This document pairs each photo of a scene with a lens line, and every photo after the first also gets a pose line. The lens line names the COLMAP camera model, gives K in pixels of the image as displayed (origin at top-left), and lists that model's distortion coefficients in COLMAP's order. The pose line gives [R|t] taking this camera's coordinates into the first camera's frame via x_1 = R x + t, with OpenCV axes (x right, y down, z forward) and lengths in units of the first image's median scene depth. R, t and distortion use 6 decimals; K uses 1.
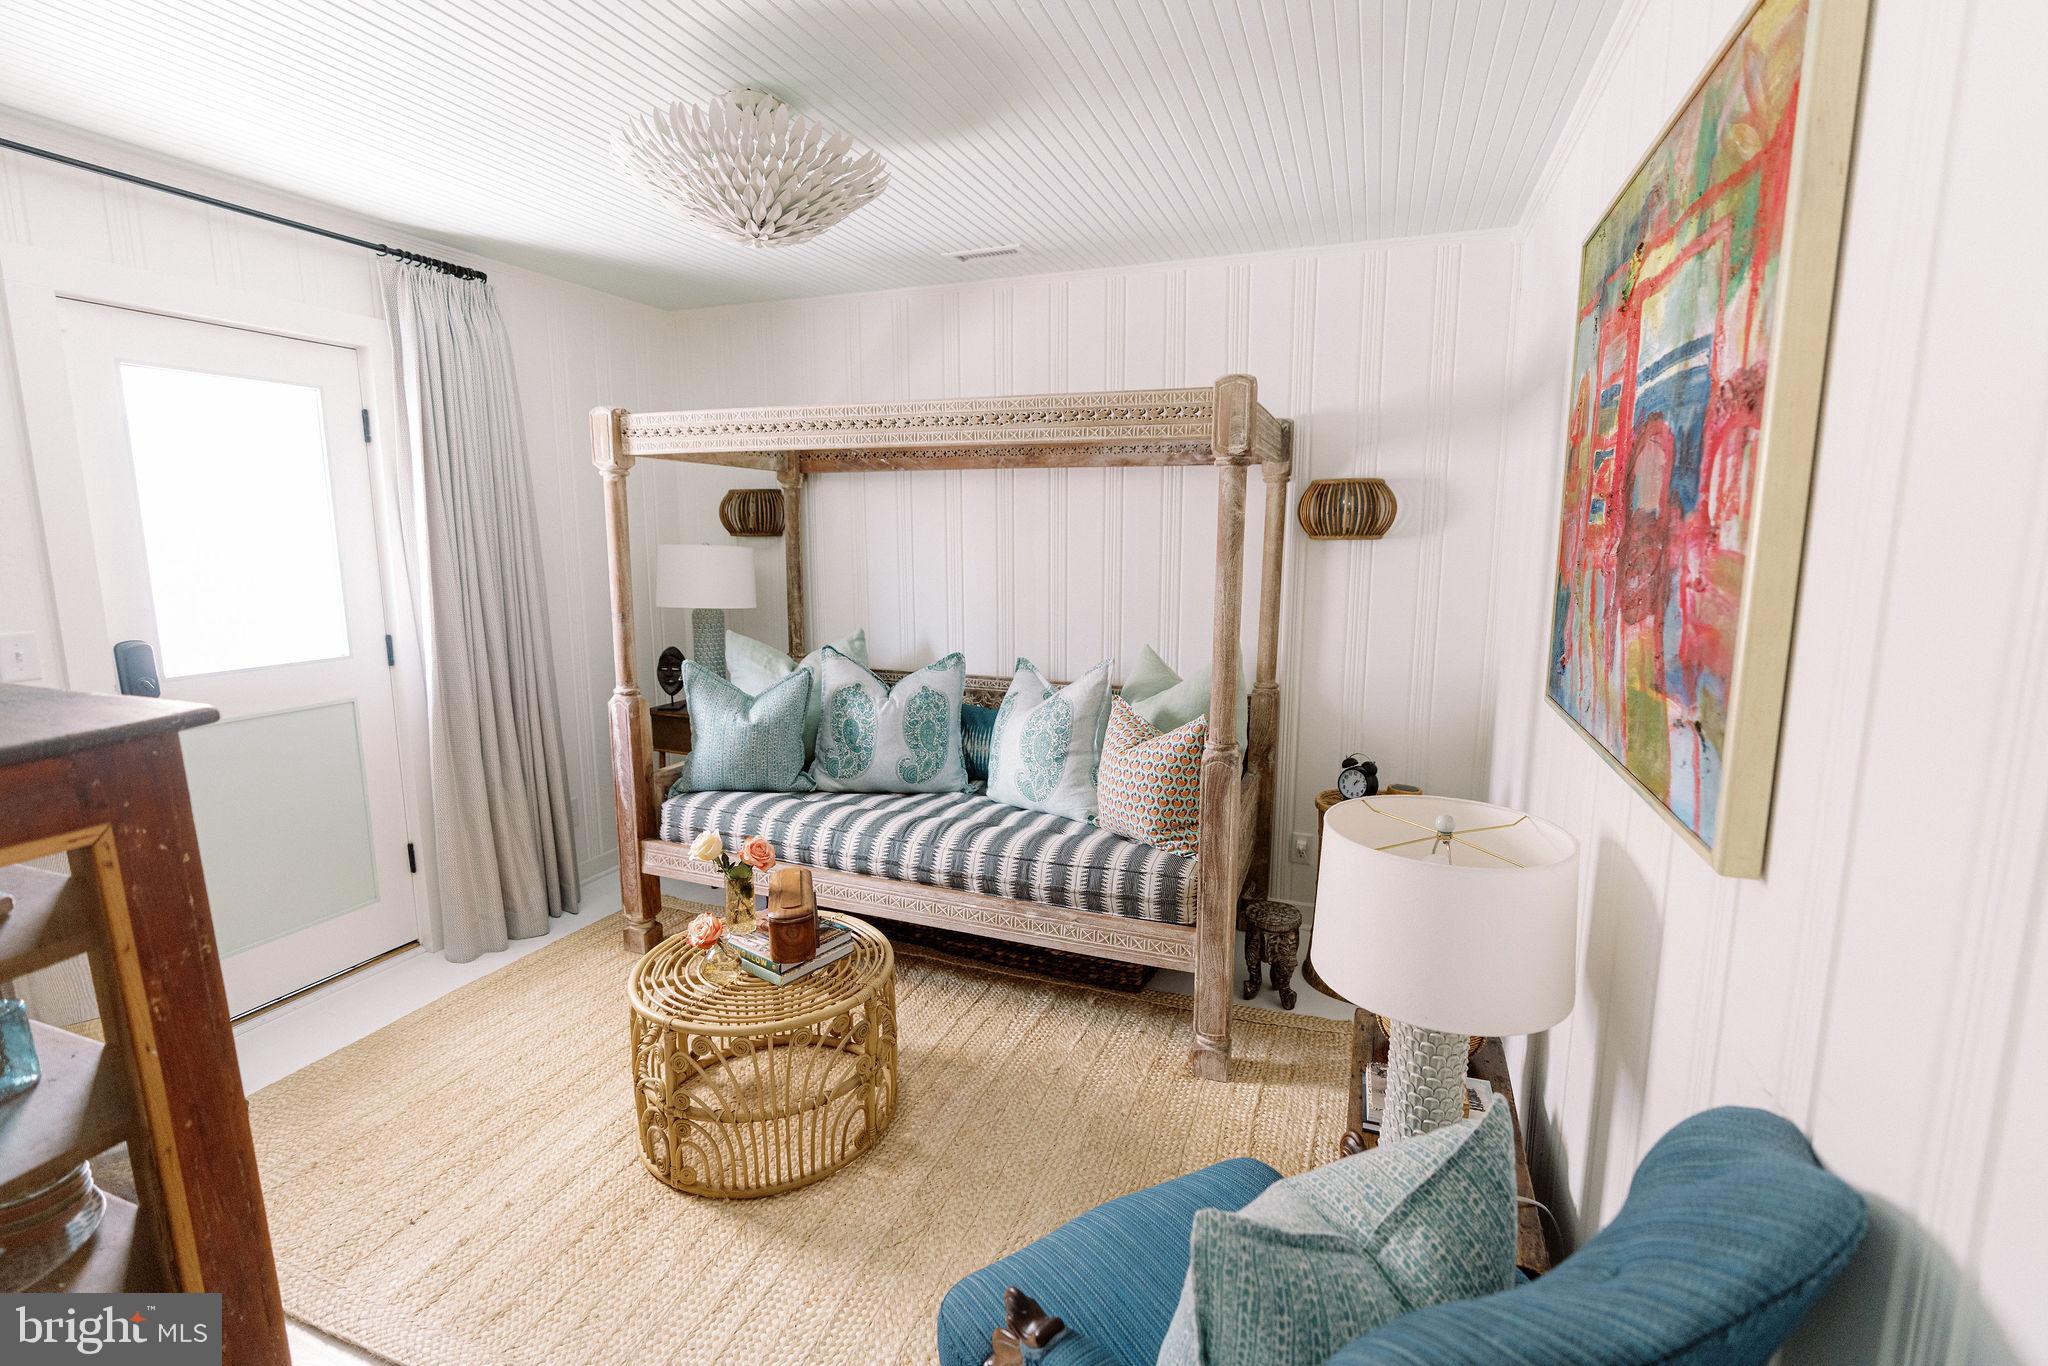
lens RADIAL K [[918.9, 0, 1024.0], [0, 918.9, 683.0], [0, 0, 1]] dist [-0.018948, 0.000220]
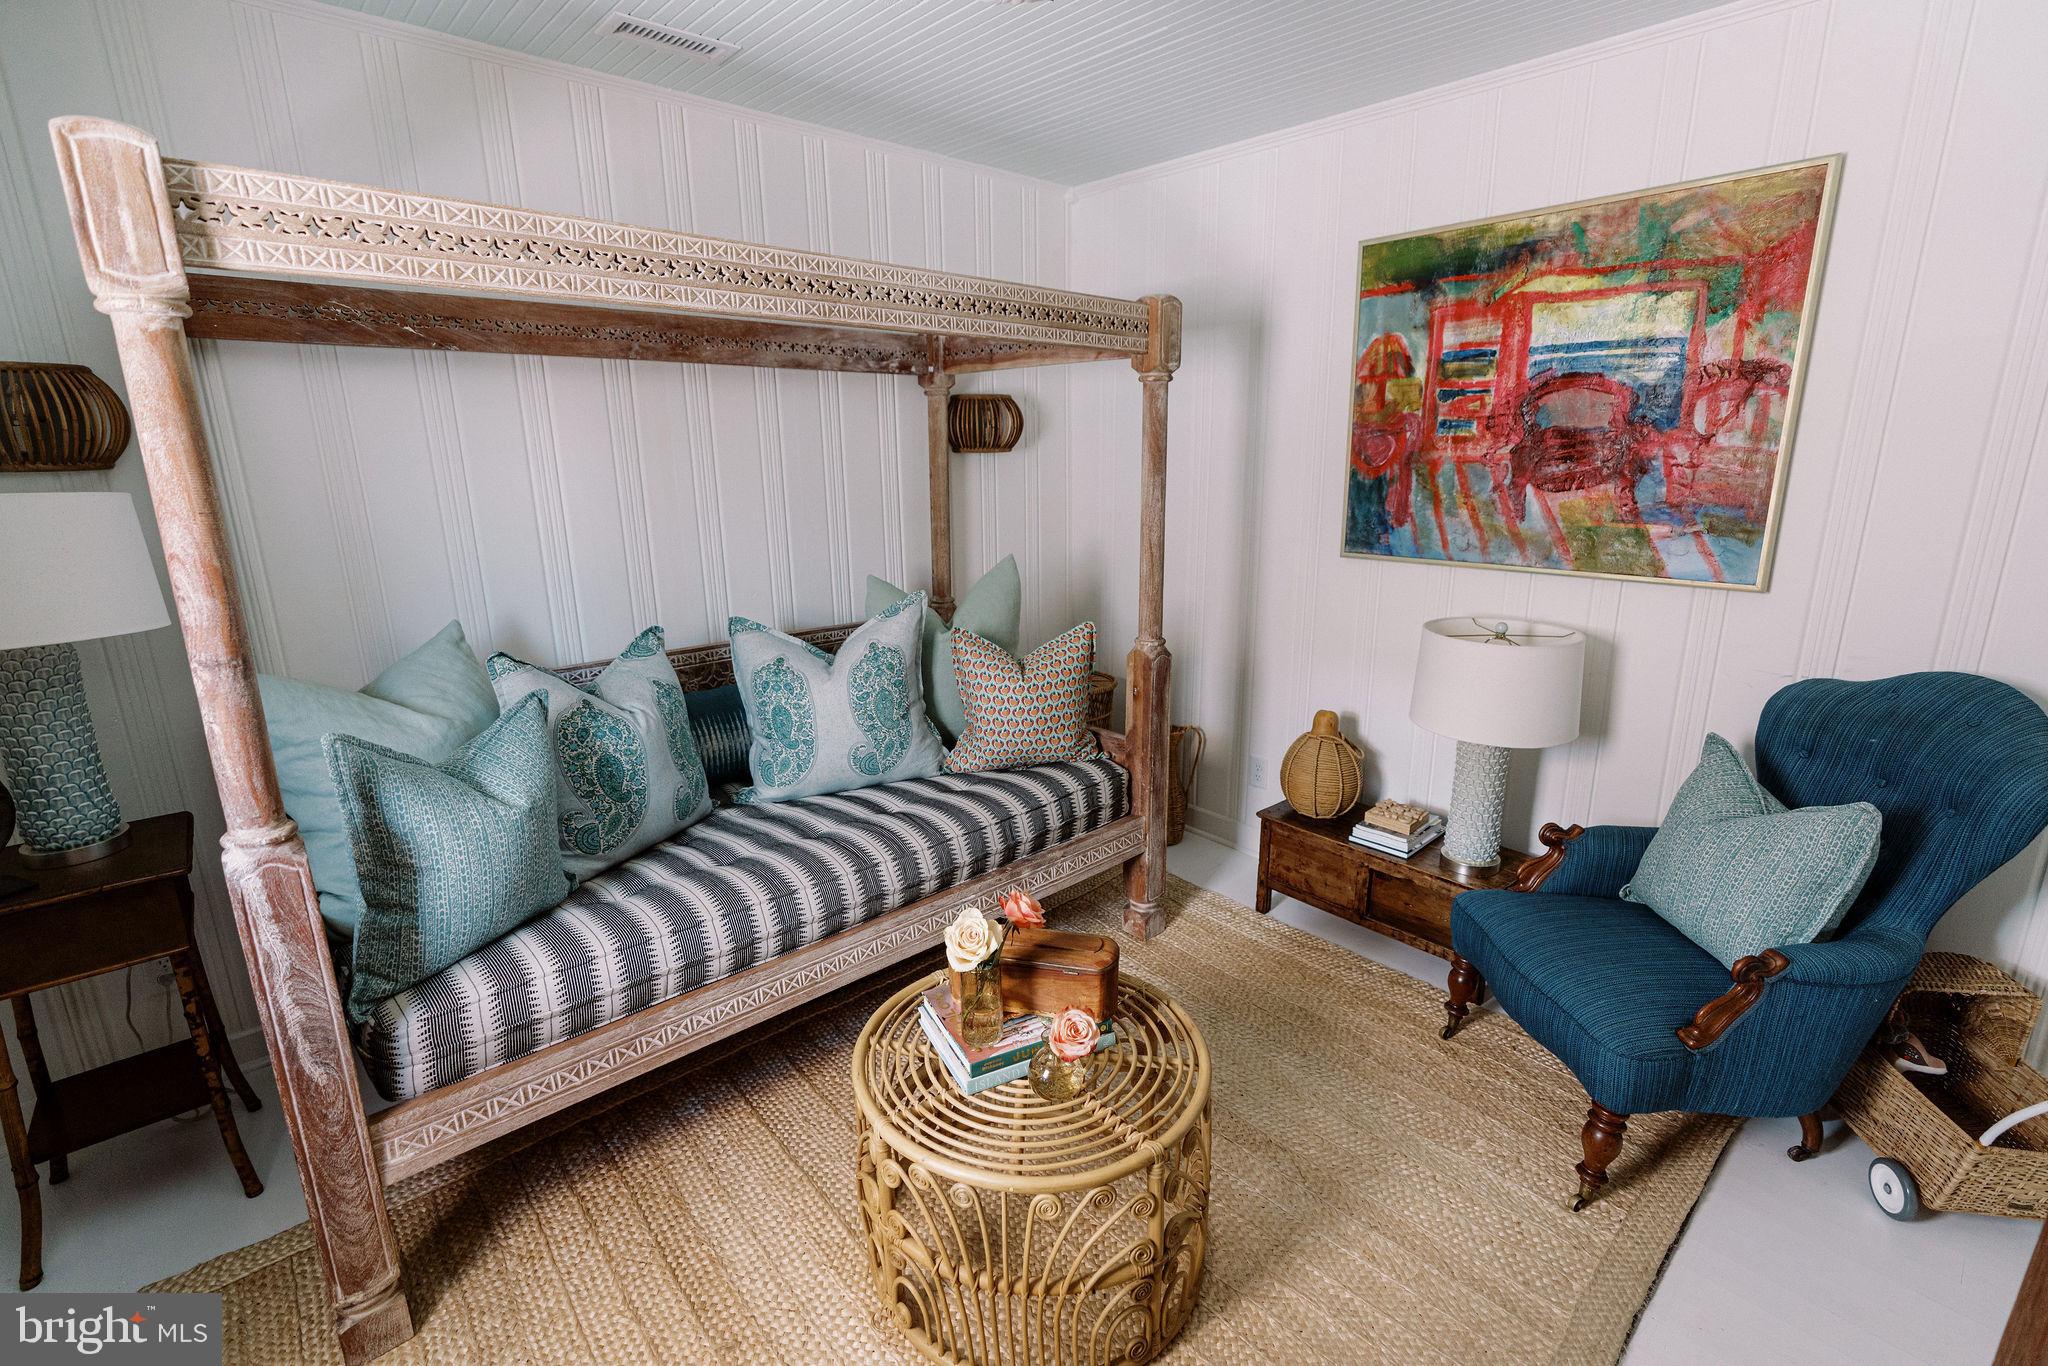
lens RADIAL K [[918.9, 0, 1024.0], [0, 918.9, 683.0], [0, 0, 1]] dist [-0.018948, 0.000220]
pose [[0.439156, -0.230830, 0.868251, -0.617188], [0.154304, 0.971448, 0.180220, -0.080284], [-0.885061, 0.054829, 0.462235, 0.471361]]
